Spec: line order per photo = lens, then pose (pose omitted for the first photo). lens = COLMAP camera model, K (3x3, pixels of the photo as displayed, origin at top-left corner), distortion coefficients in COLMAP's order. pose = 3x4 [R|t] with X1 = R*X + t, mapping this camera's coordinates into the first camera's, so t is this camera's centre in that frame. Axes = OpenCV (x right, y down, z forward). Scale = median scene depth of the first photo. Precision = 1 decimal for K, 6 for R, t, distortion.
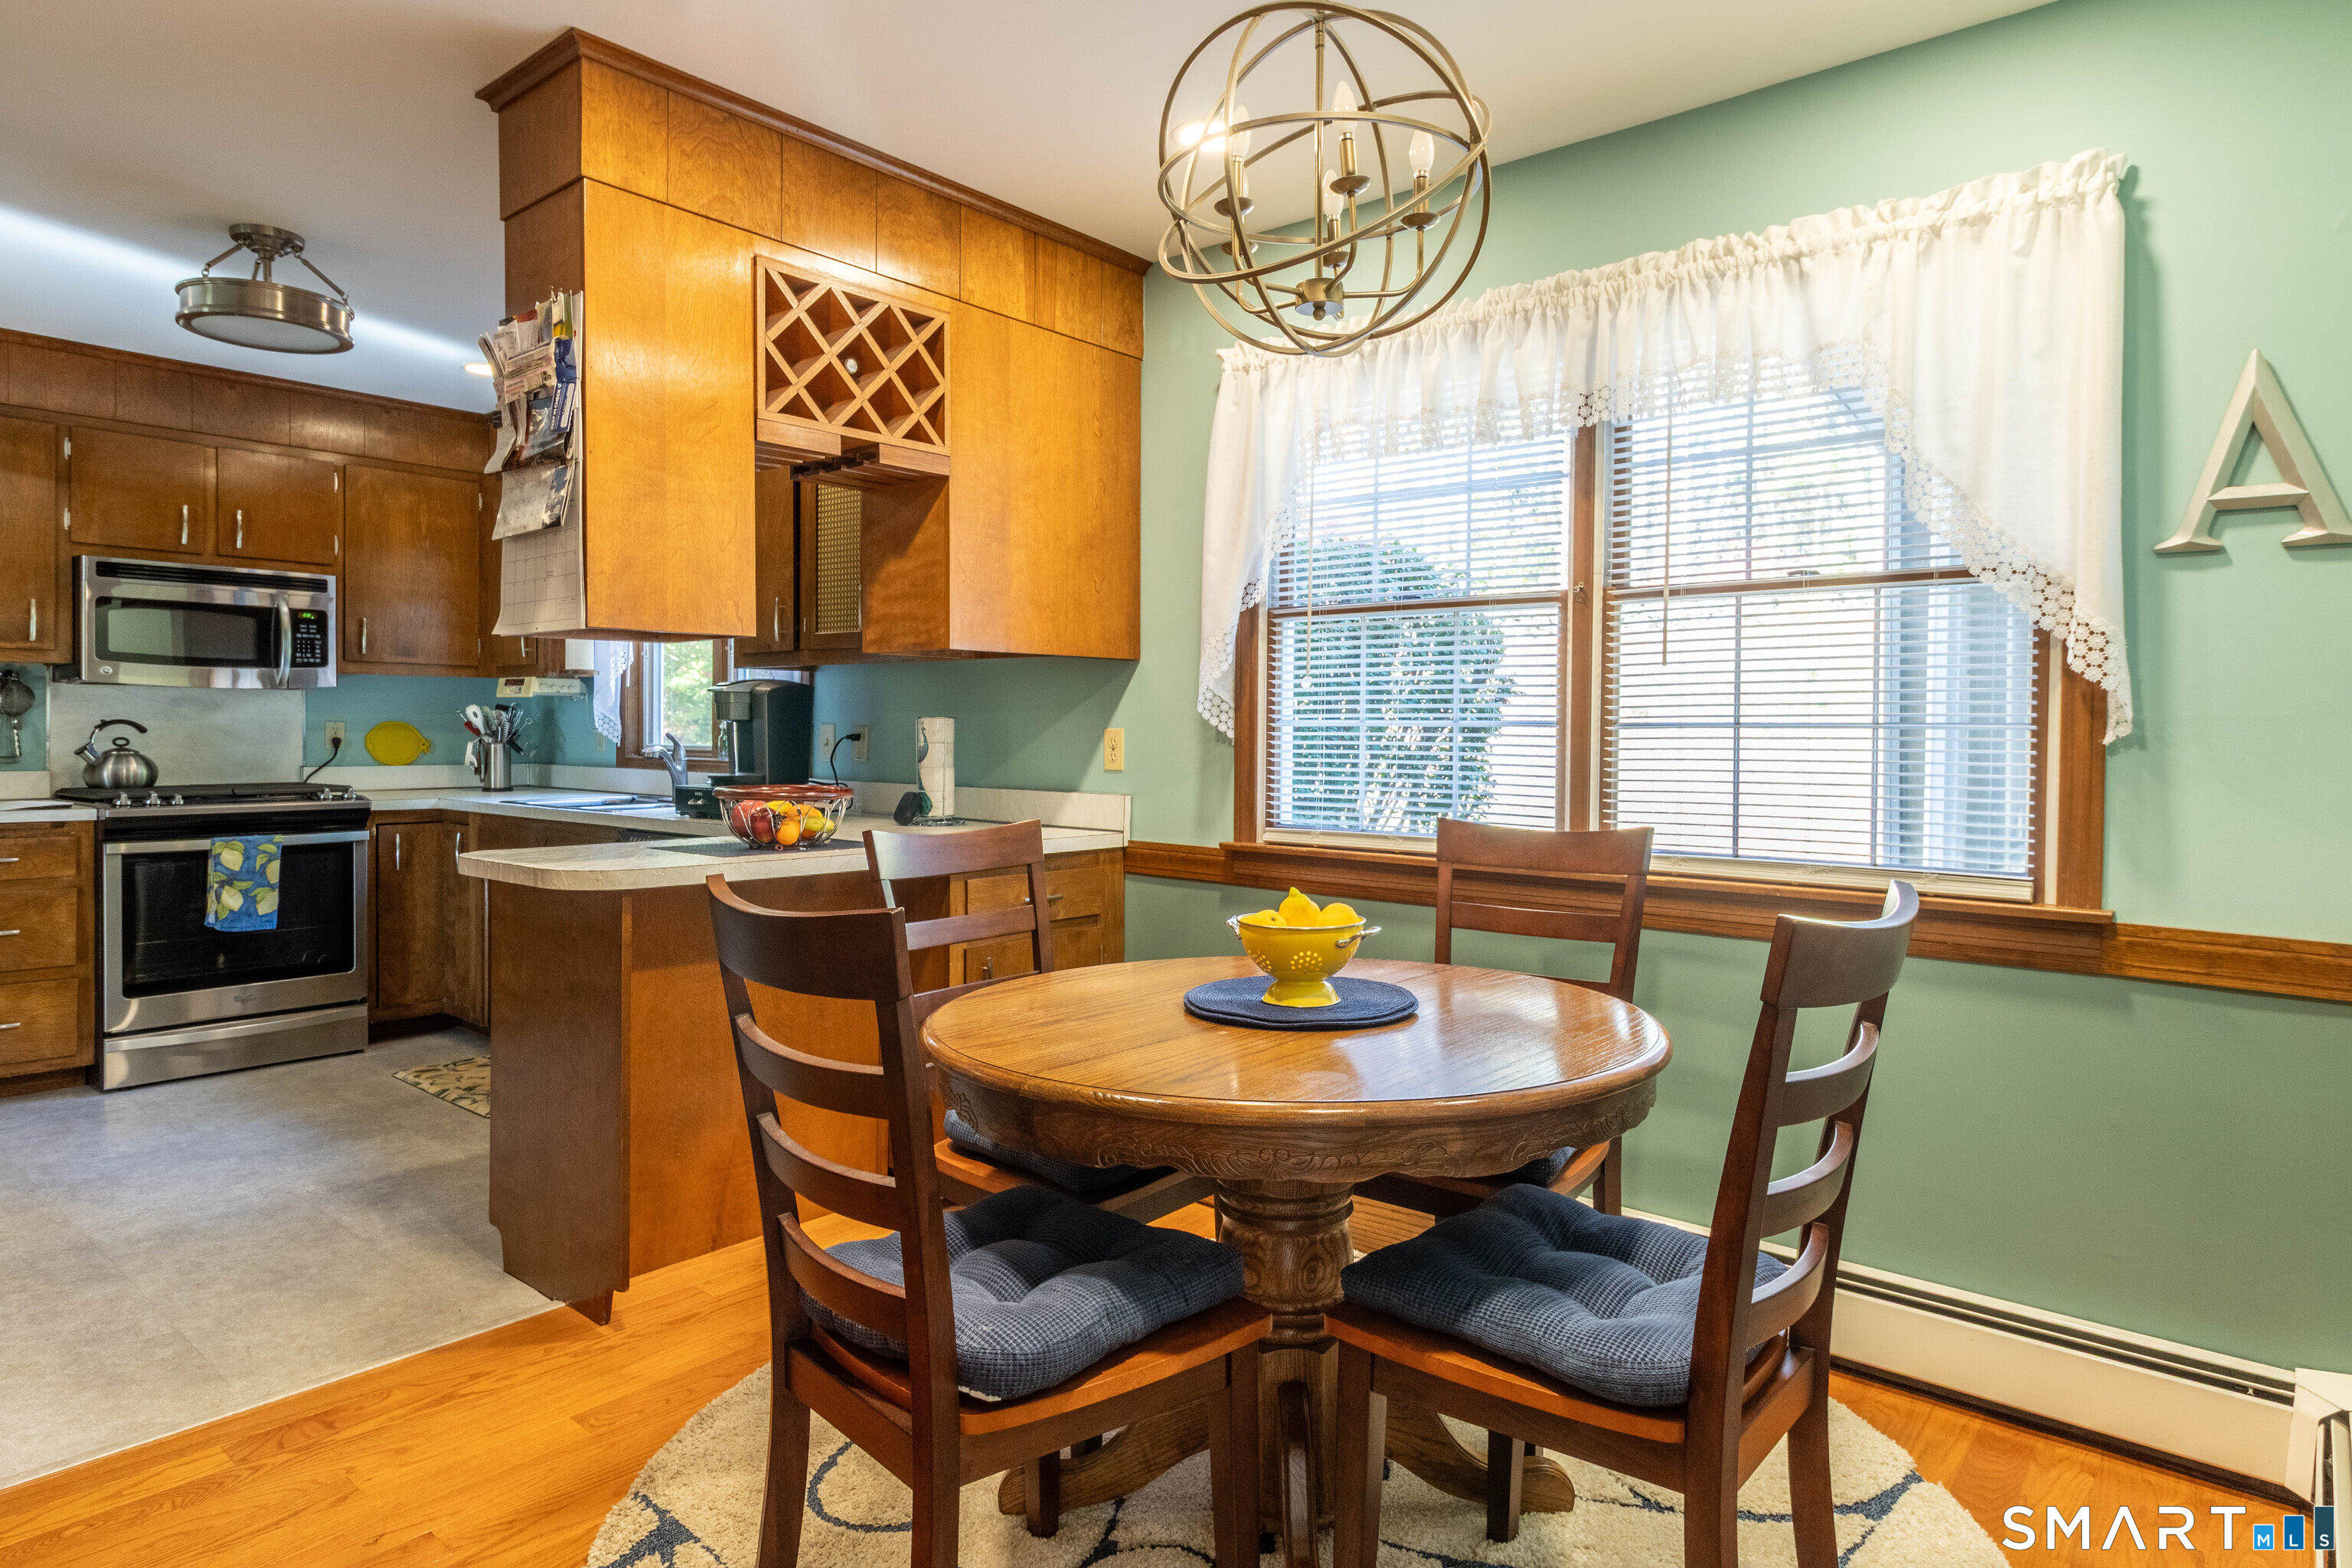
lens RADIAL K [[1353.0, 0, 1183.1], [0, 1353.0, 752.3], [0, 0, 1]] dist [0.000284, -0.002351]
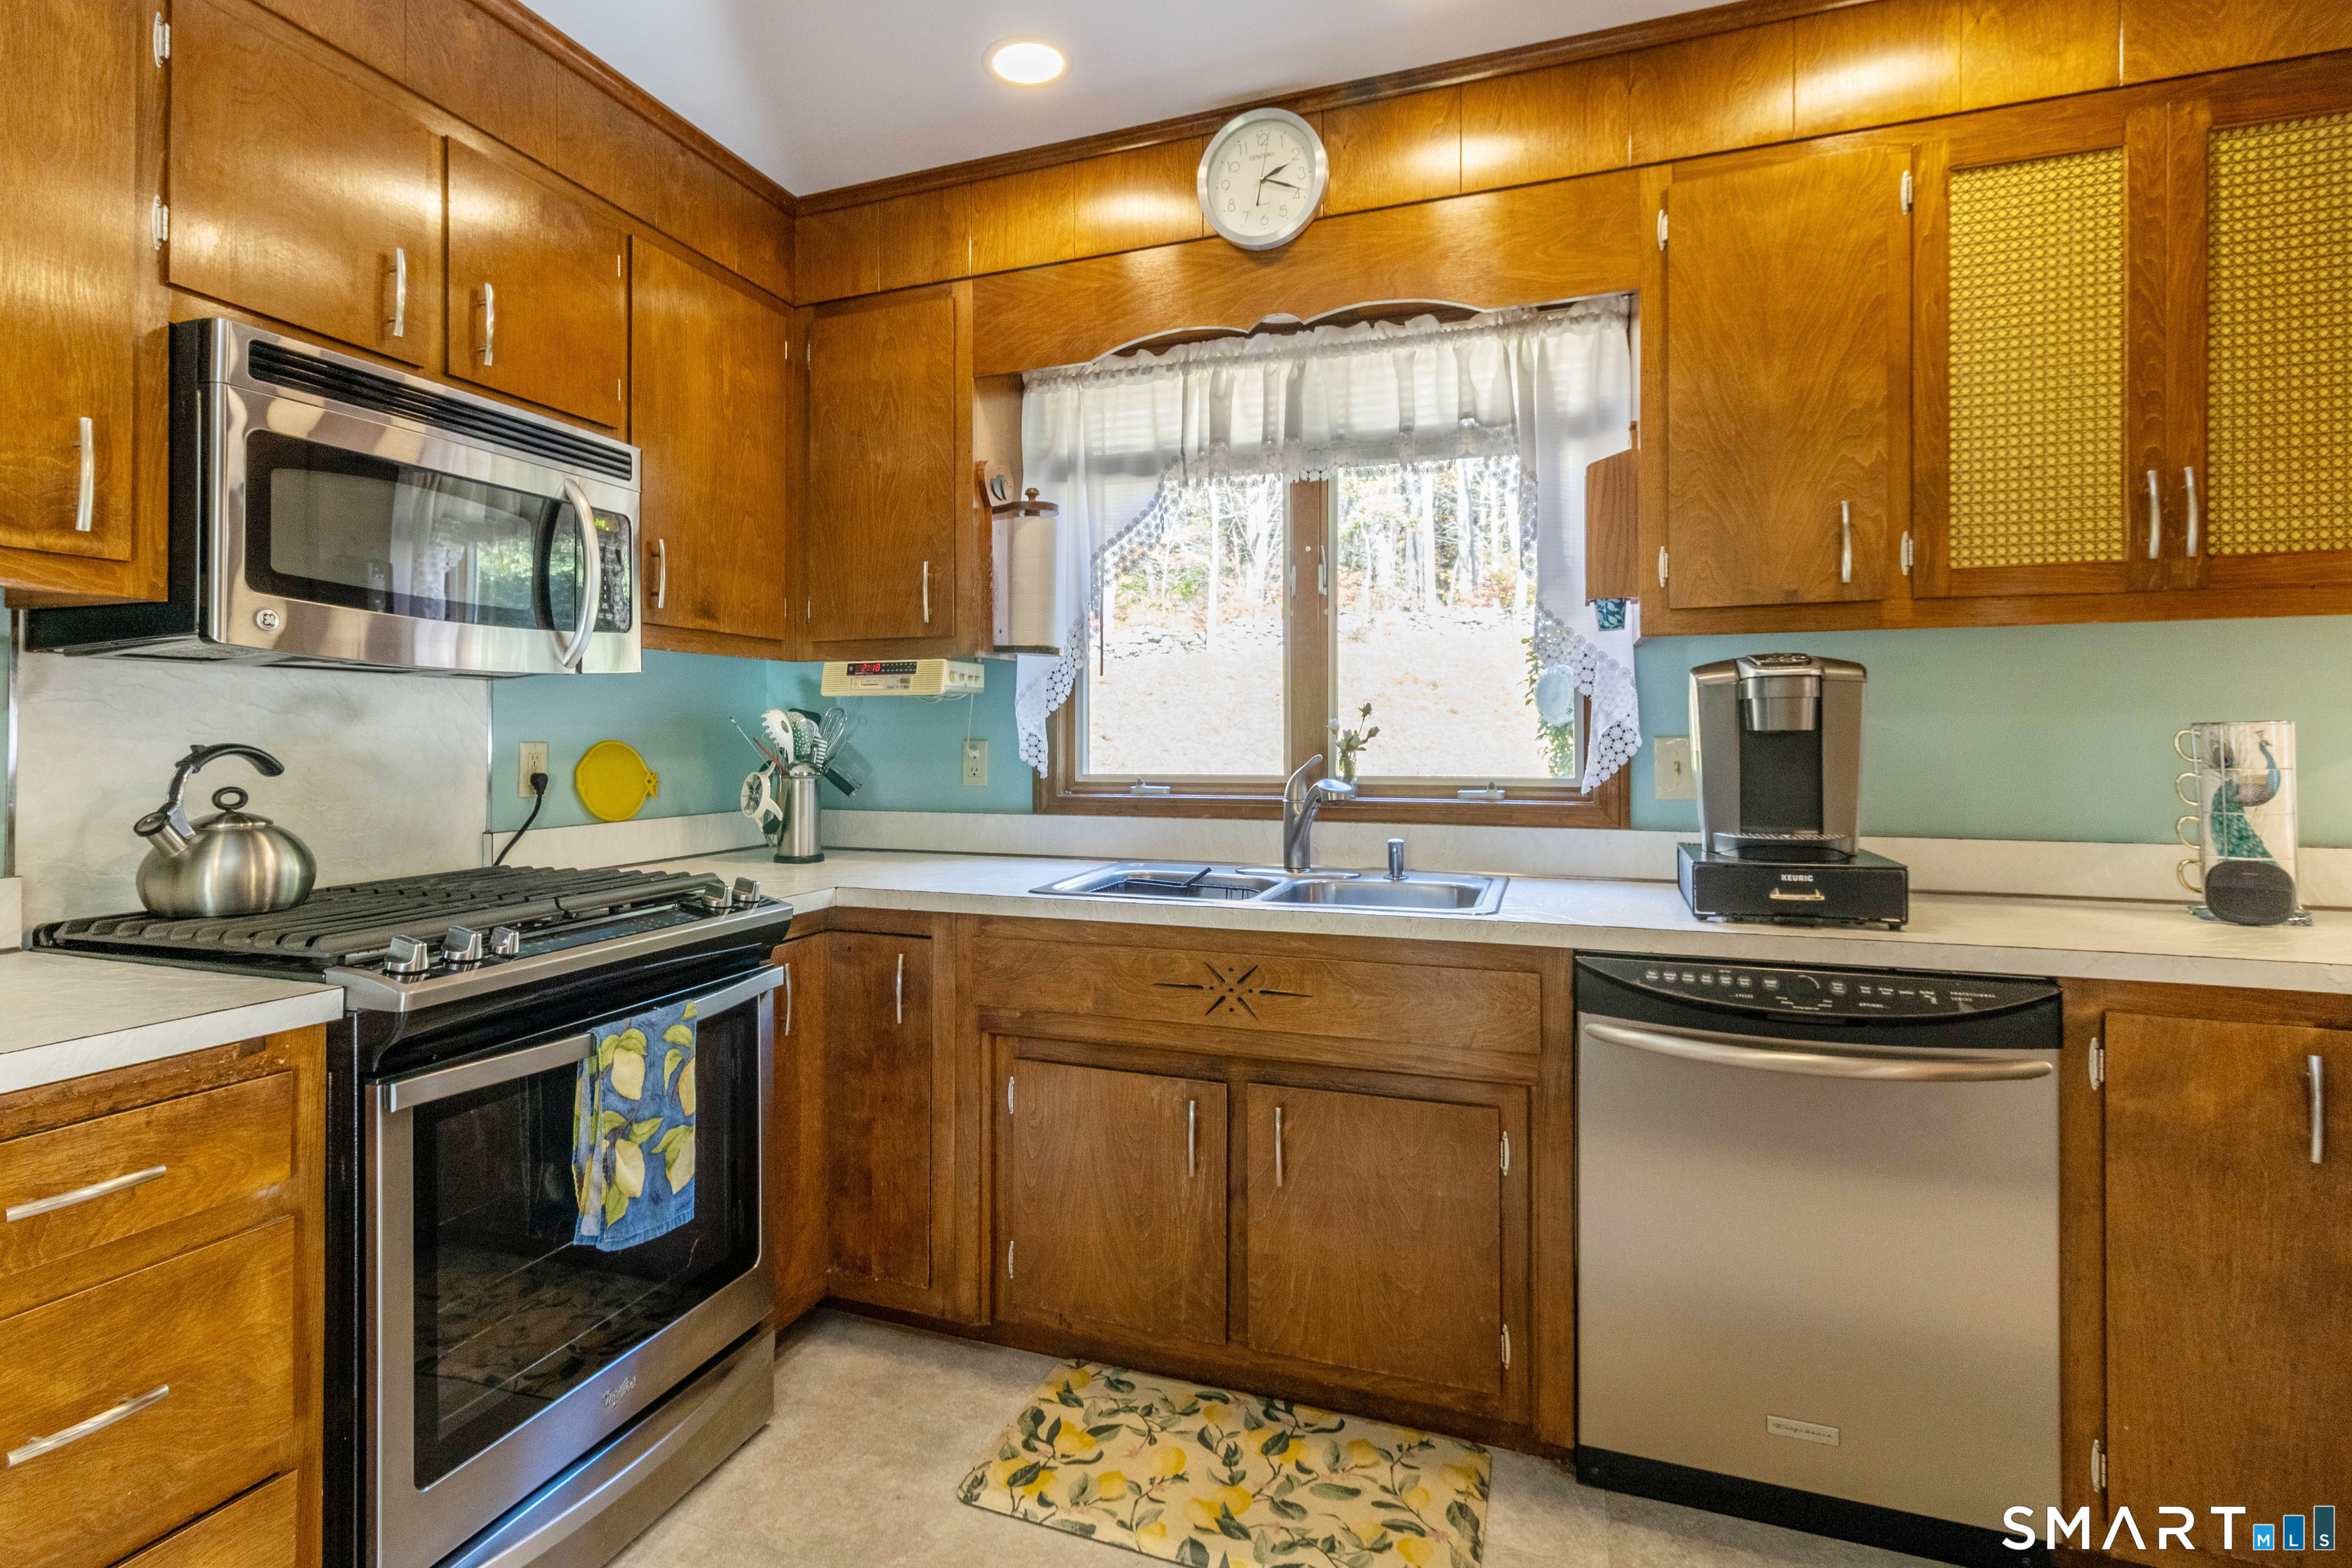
lens RADIAL K [[1191.5, 0, 1095.7], [0, 1191.5, 731.1], [0, 0, 1]] dist [-0.009191, 0.002110]
pose [[0.947795, -0.009141, 0.318750, -0.633536], [0.015822, 0.999706, -0.018377, -0.017042], [-0.318488, 0.022461, 0.947661, 0.557934]]
